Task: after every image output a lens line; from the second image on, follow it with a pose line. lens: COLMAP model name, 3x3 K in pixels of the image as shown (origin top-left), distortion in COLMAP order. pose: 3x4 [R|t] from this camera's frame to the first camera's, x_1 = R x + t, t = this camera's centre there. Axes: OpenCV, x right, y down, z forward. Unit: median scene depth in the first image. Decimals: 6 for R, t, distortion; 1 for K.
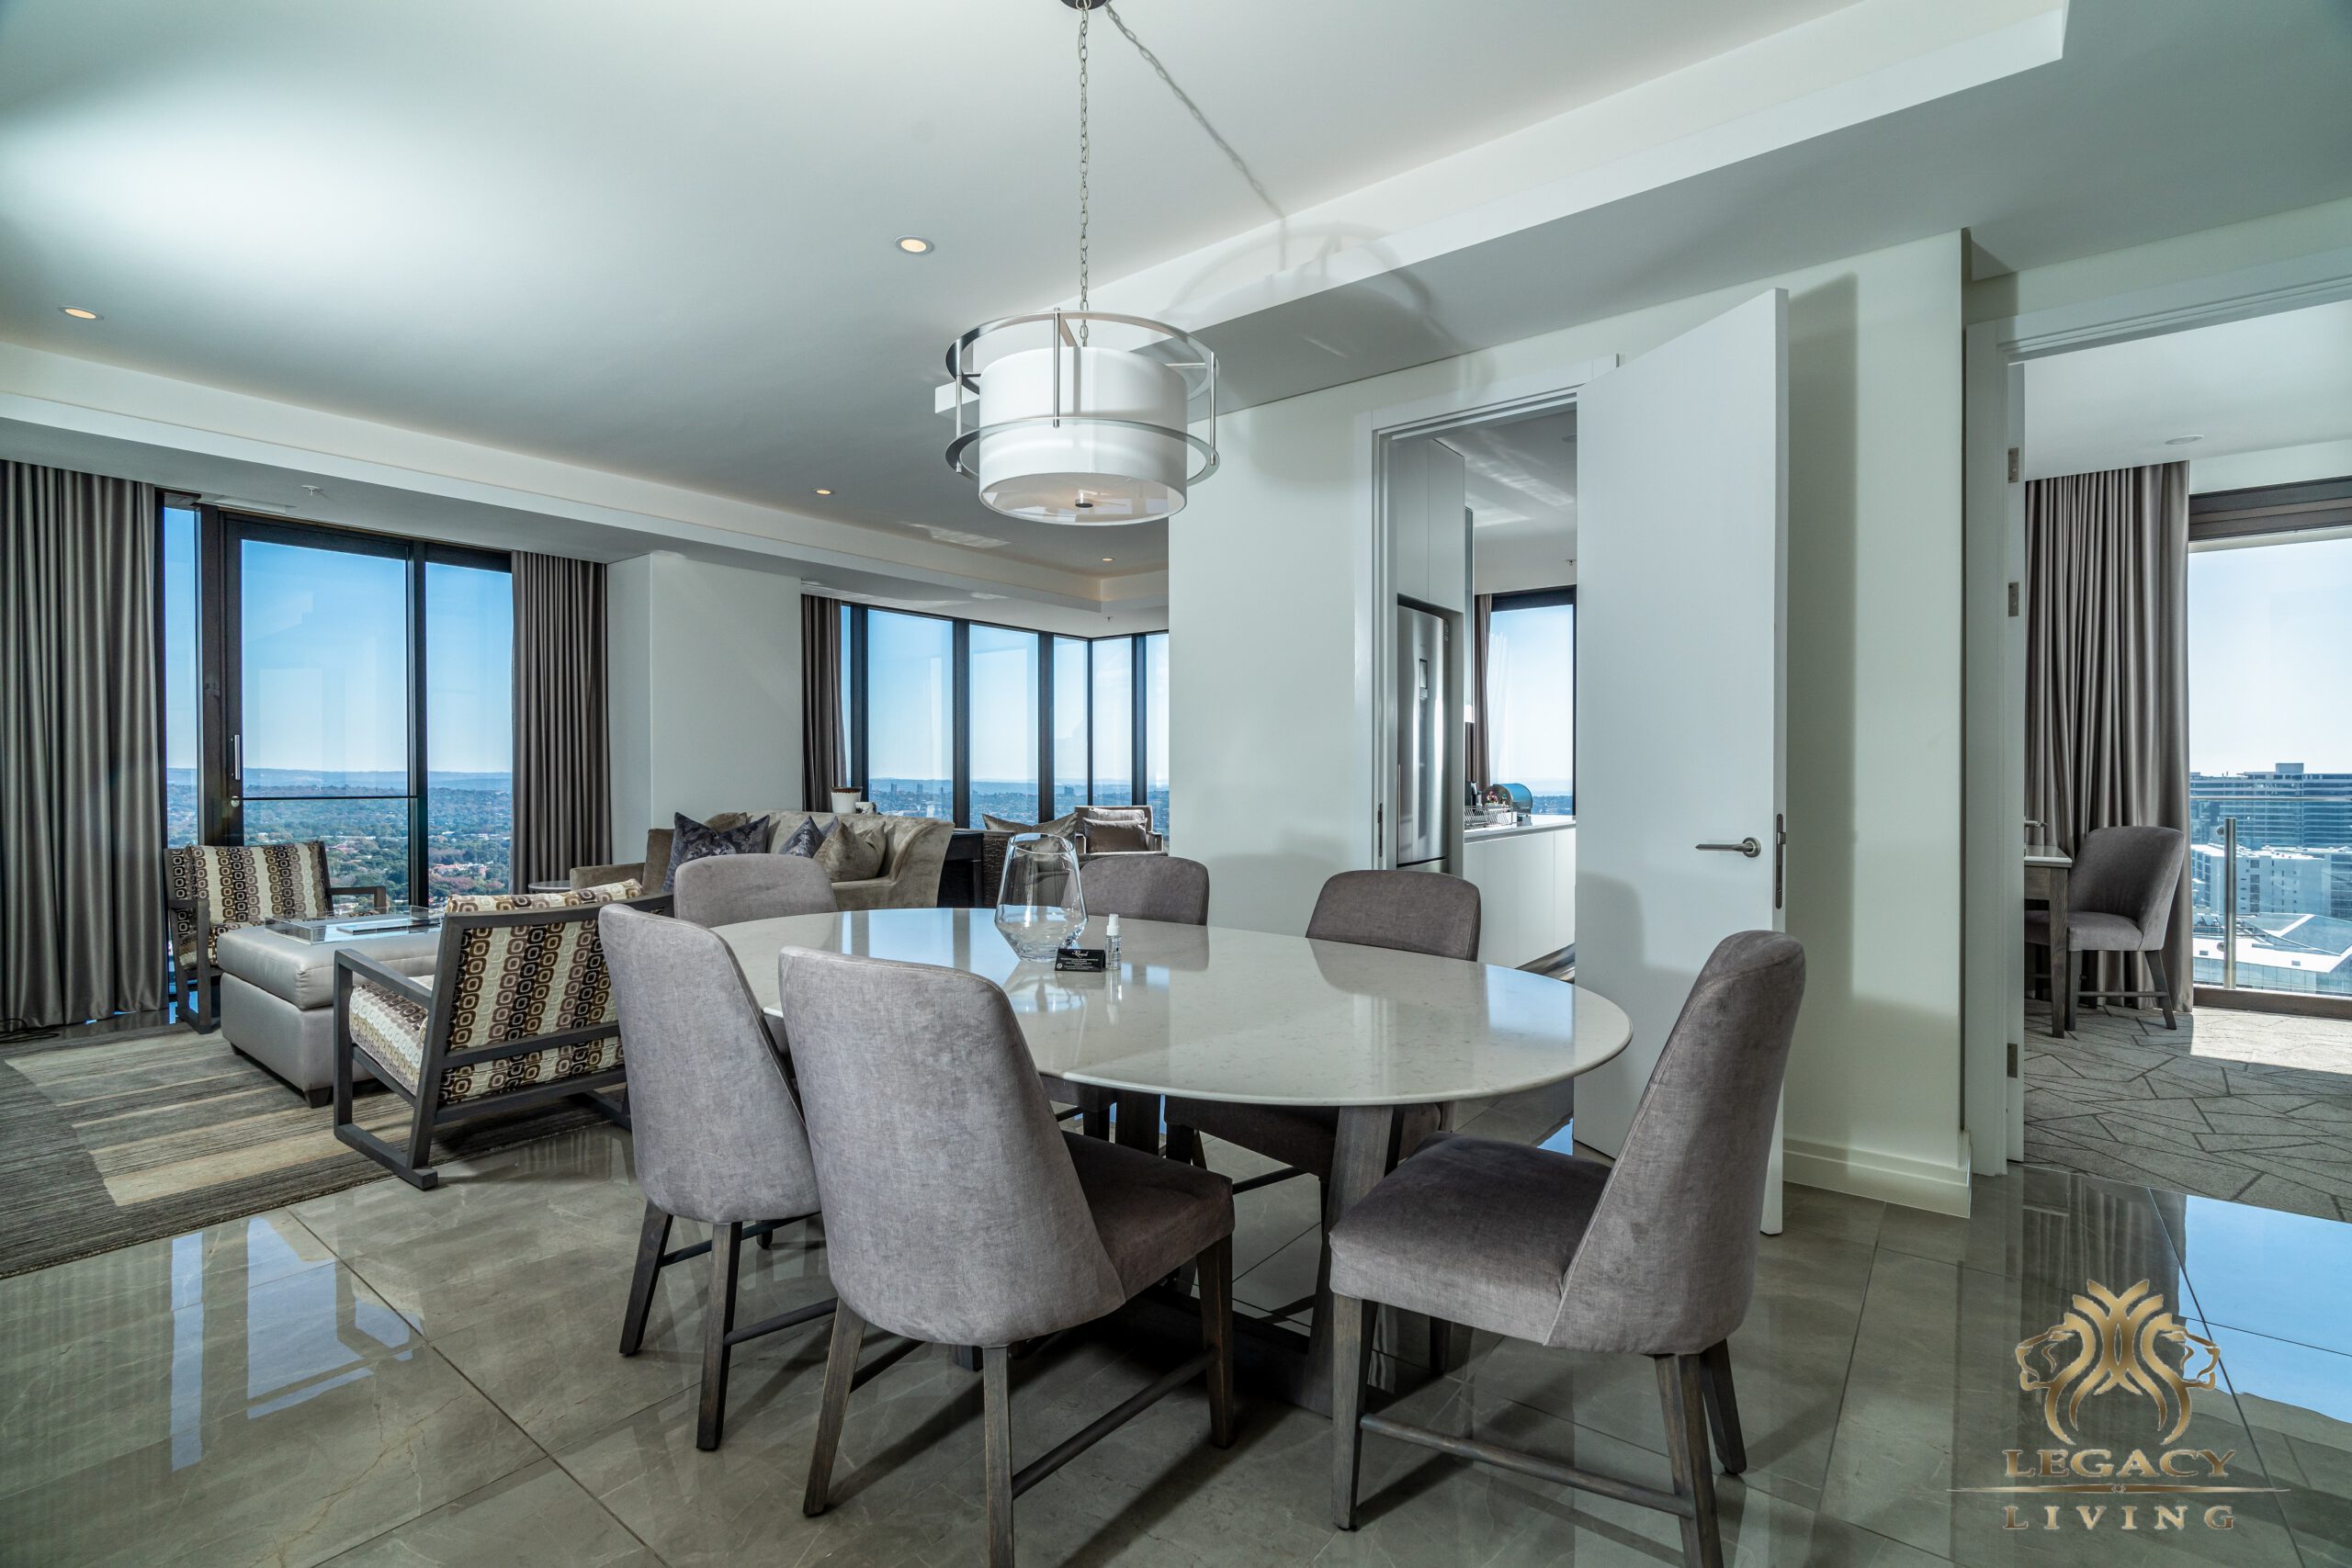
lens RADIAL K [[1048.0, 0, 1166.9], [0, 1048.0, 783.0], [0, 0, 1]] dist [0.000530, 0.000565]
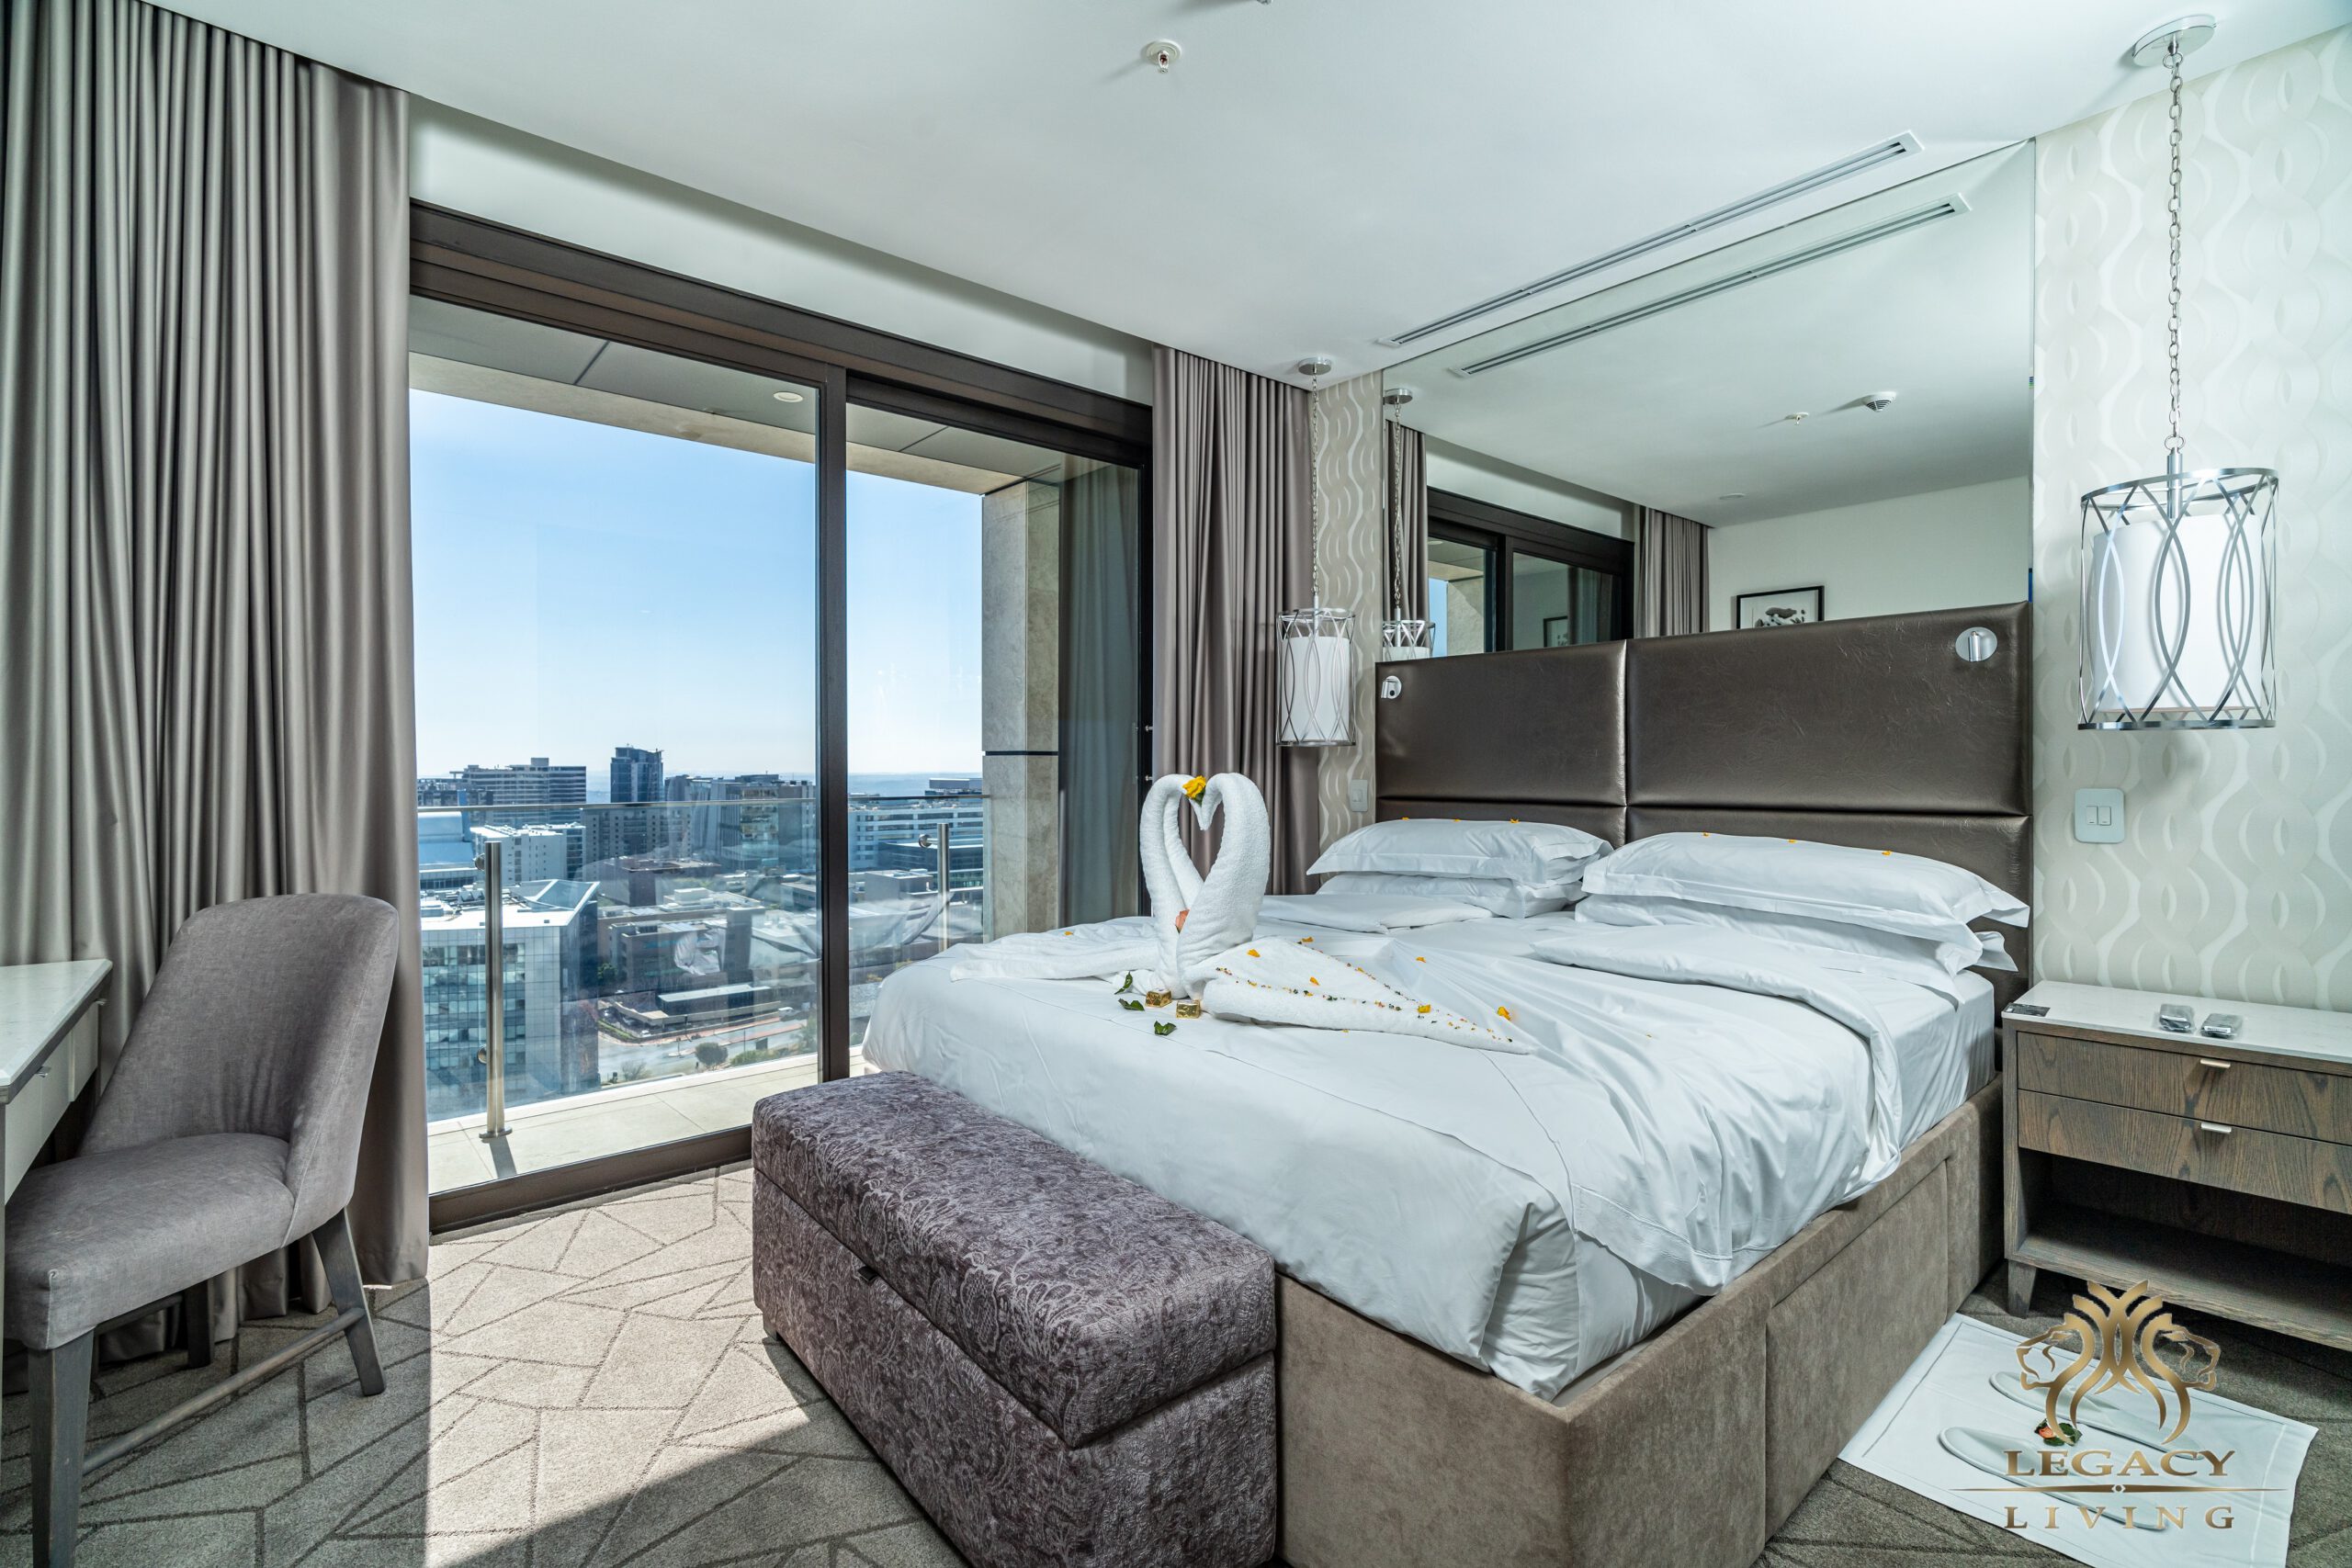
lens RADIAL K [[1049.2, 0, 1176.0], [0, 1049.2, 784.0], [0, 0, 1]] dist [0.003063, 0.000354]
pose [[0.205849, -0.014094, 0.978482, 0.503214], [0.005561, 0.999897, 0.013233, -0.008381], [-0.978568, 0.002717, 0.205906, 0.487671]]
